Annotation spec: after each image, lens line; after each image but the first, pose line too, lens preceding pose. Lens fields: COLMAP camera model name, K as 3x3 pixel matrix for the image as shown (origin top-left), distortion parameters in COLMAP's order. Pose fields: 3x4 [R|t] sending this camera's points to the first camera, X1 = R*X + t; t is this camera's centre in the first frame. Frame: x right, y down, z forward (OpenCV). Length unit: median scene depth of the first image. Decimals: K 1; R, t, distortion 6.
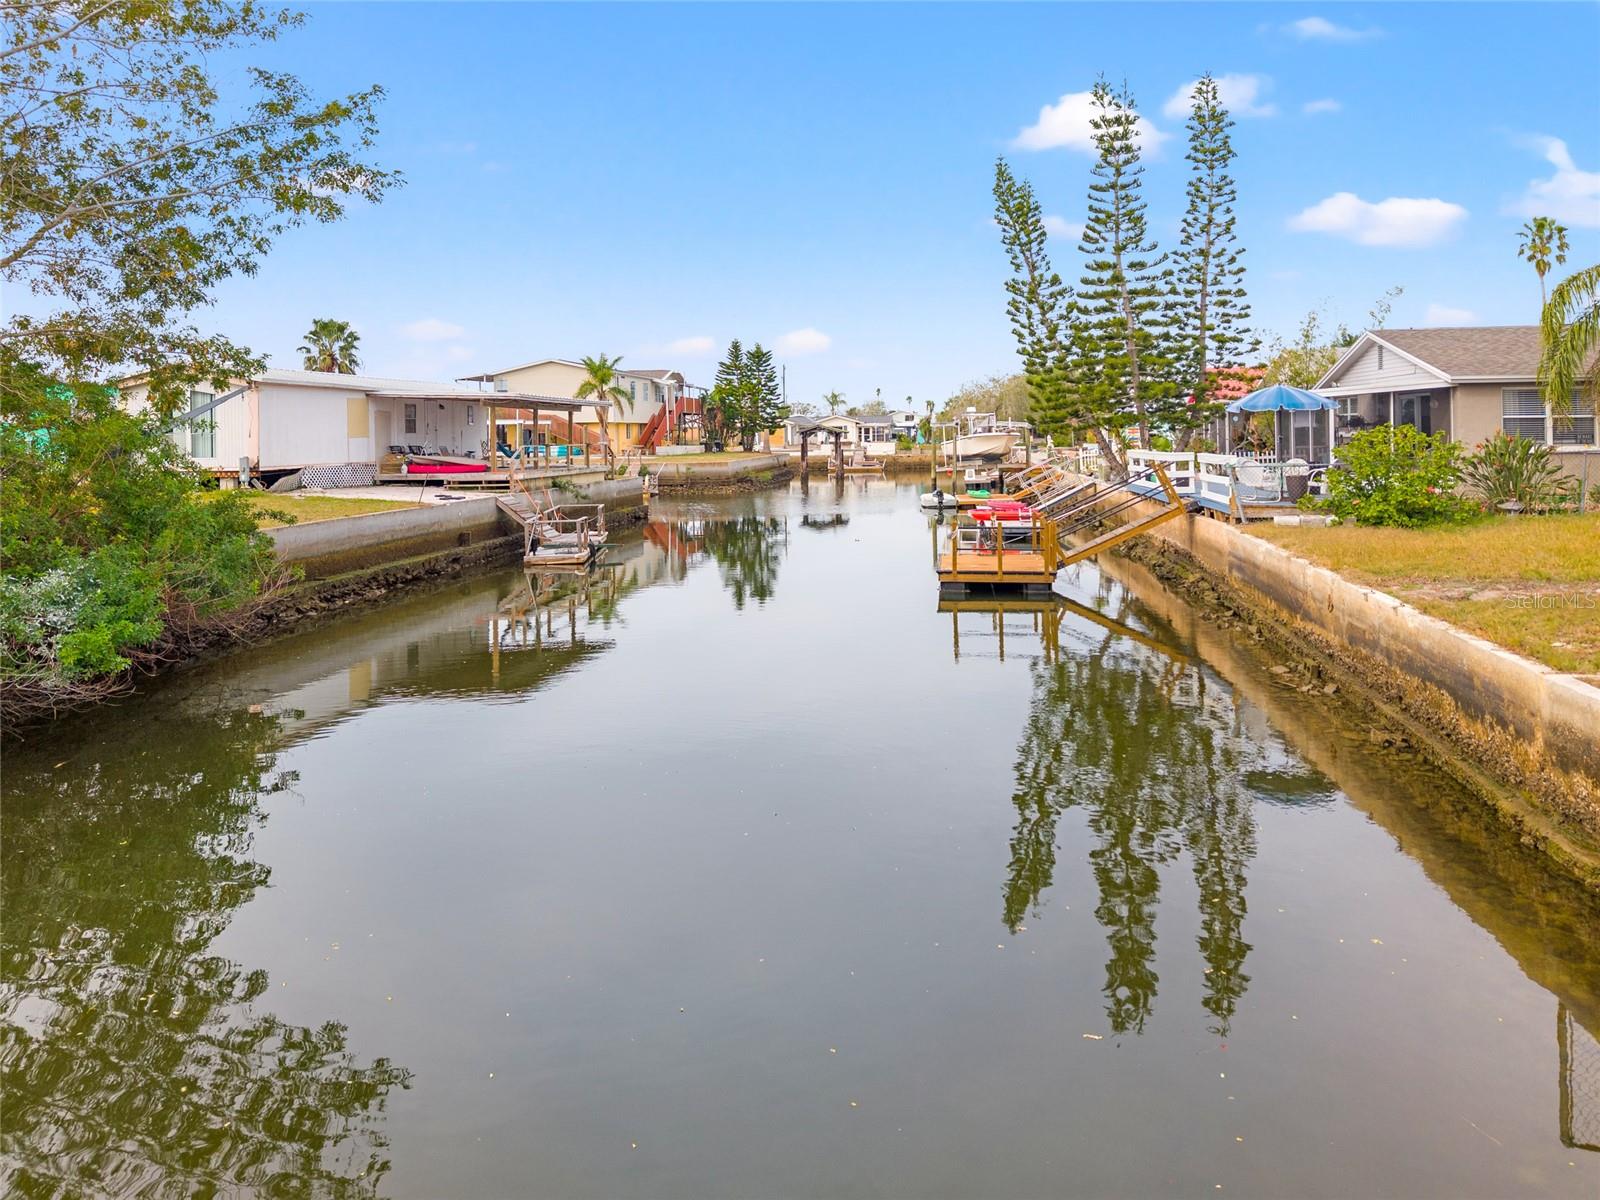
lens RADIAL K [[1077.8, 0, 798.1], [0, 1077.8, 622.1], [0, 0, 1]] dist [0.059585, -0.074743]
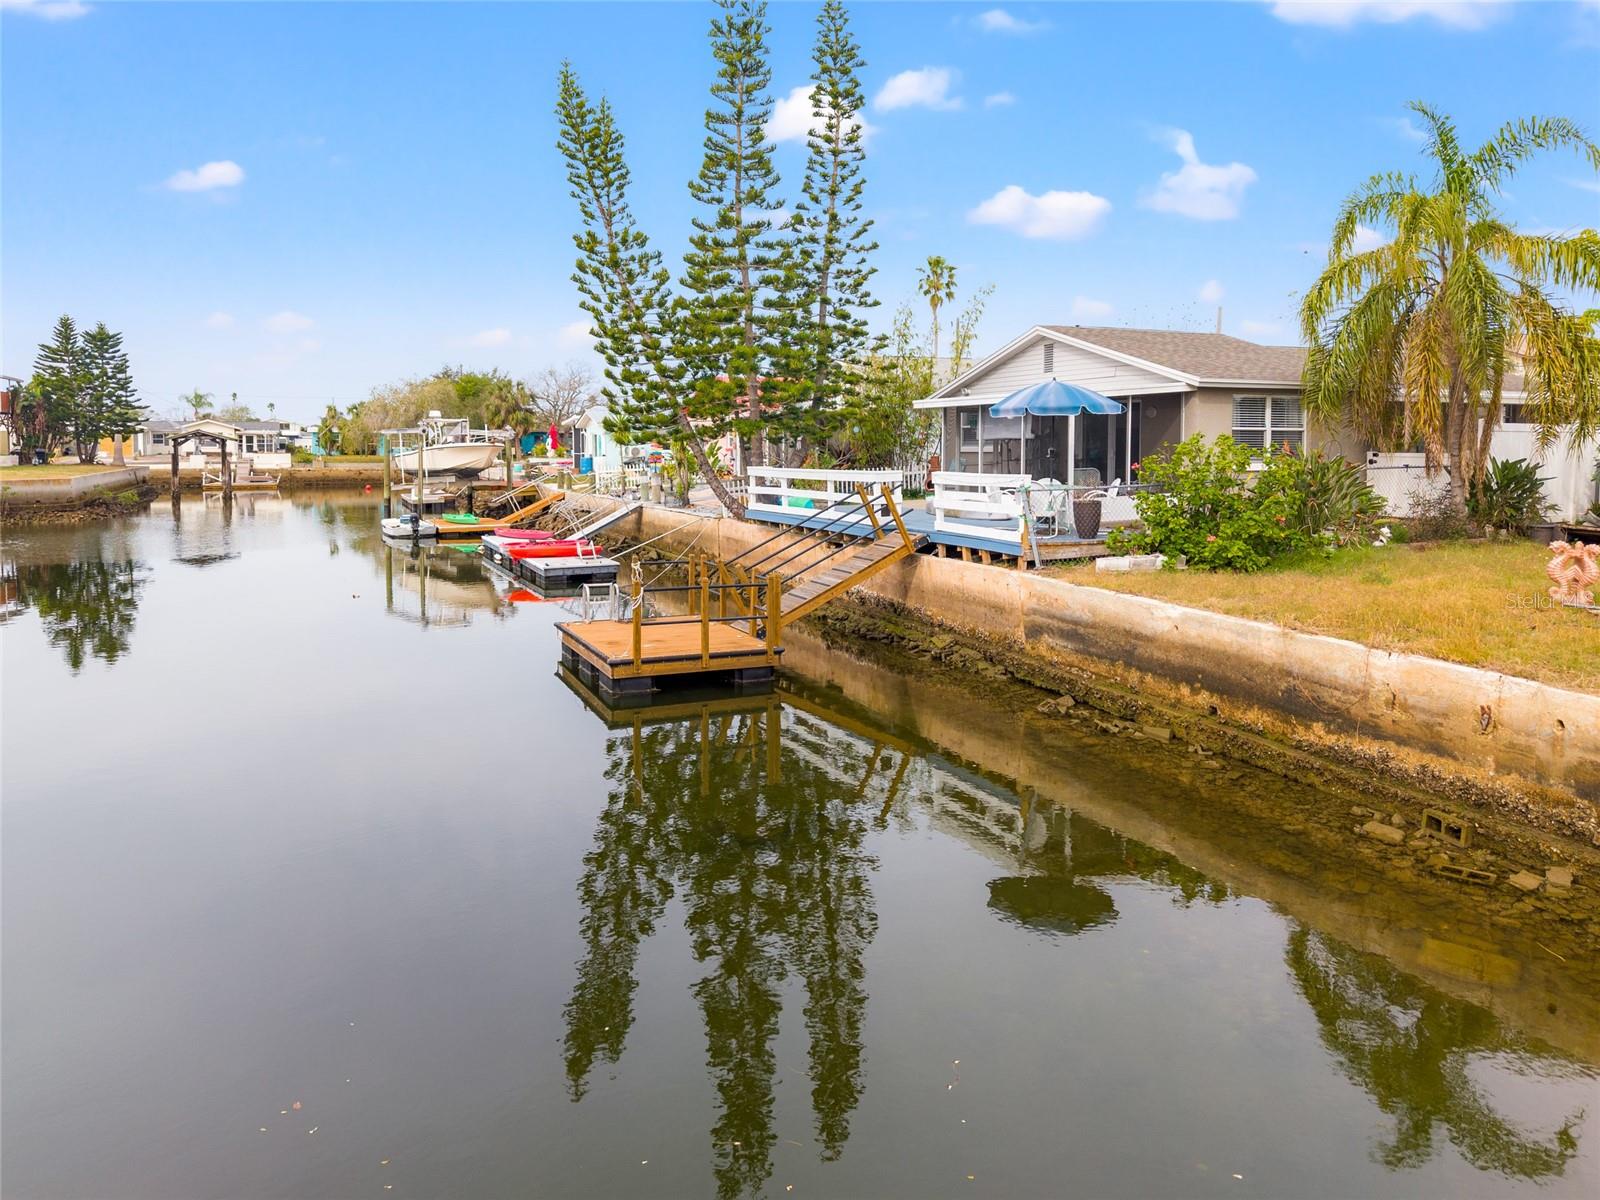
lens RADIAL K [[1110.2, 0, 768.3], [0, 1110.2, 556.4], [0, 0, 1]] dist [0.056297, -0.083187]
pose [[0.867705, -0.038156, 0.495612, -0.032168], [0.075158, 0.995657, -0.054932, -0.020920], [-0.491364, 0.084914, 0.866805, 0.131582]]
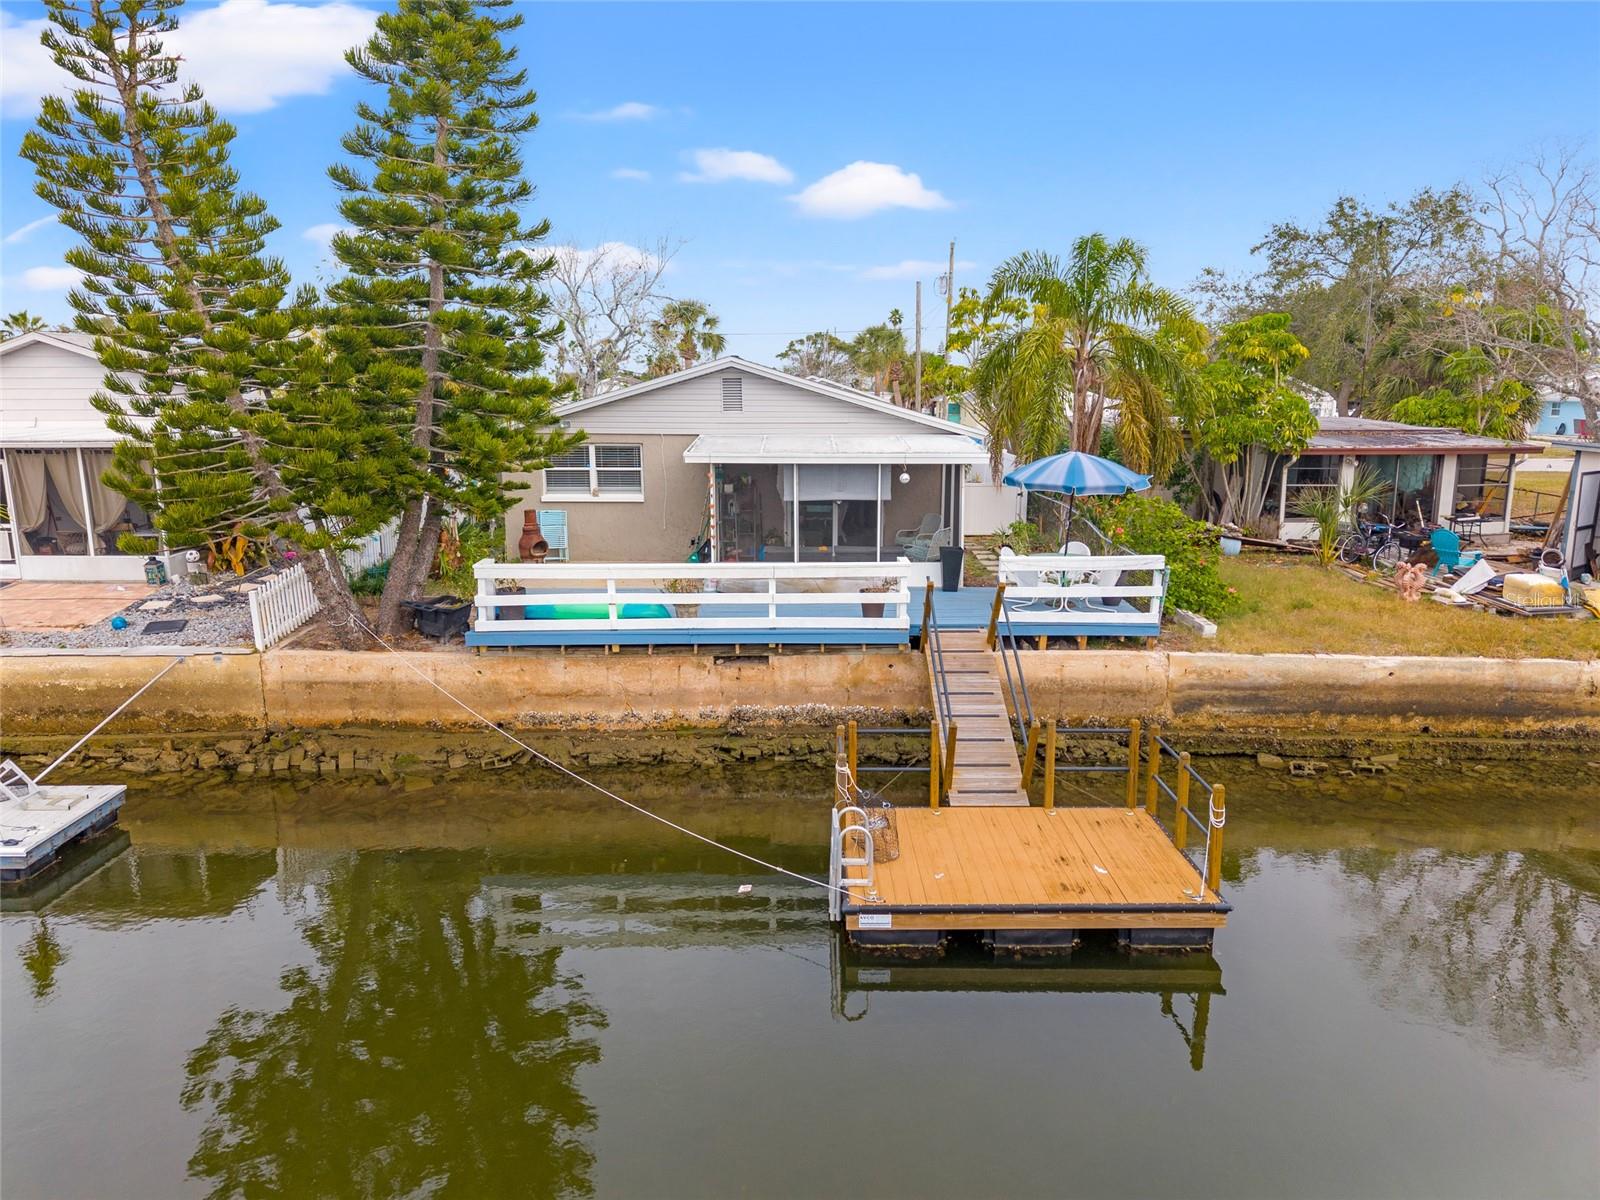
lens RADIAL K [[1077.8, 0, 798.1], [0, 1077.8, 622.1], [0, 0, 1]] dist [0.059585, -0.074743]
pose [[-0.116385, -0.100833, 0.988072, -0.090883], [0.171657, 0.977820, 0.120007, -0.069684], [-0.978258, 0.183576, -0.096495, 0.377462]]
